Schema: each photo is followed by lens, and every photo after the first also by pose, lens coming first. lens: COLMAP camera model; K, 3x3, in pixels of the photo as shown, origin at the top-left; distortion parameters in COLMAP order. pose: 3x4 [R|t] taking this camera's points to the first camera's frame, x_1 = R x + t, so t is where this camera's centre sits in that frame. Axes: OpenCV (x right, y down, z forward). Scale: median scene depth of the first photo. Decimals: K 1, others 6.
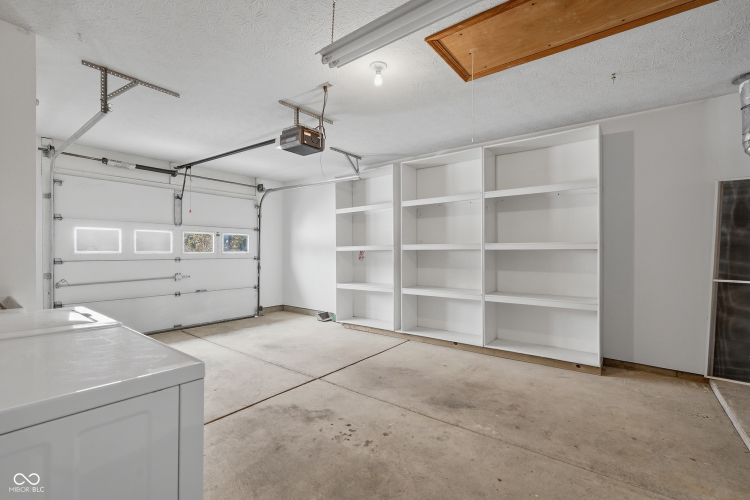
lens RADIAL K [[330.6, 0, 374.7], [0, 330.6, 251.4], [0, 0, 1]] dist [-0.018338, -0.000167]
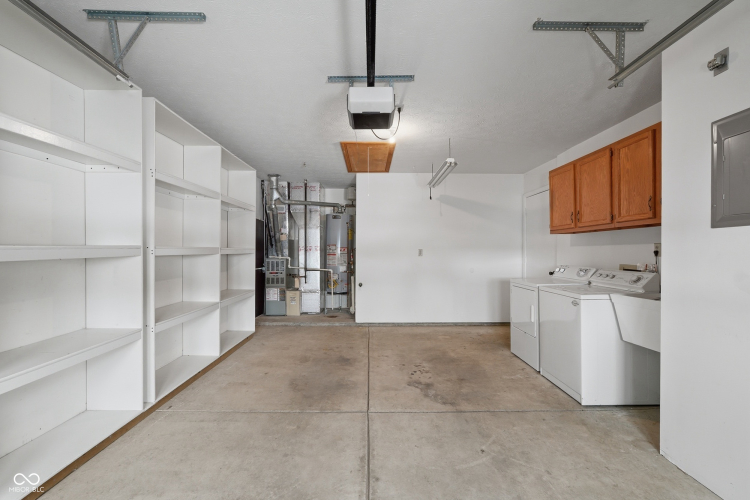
lens RADIAL K [[330.6, 0, 375.1], [0, 330.6, 250.7], [0, 0, 1]] dist [-0.018338, -0.000167]
pose [[-0.623216, 0.001502, 0.782048, -0.988820], [0.000585, 0.999999, -0.001454, -0.020129], [-0.782049, -0.000448, -0.623216, 1.790546]]
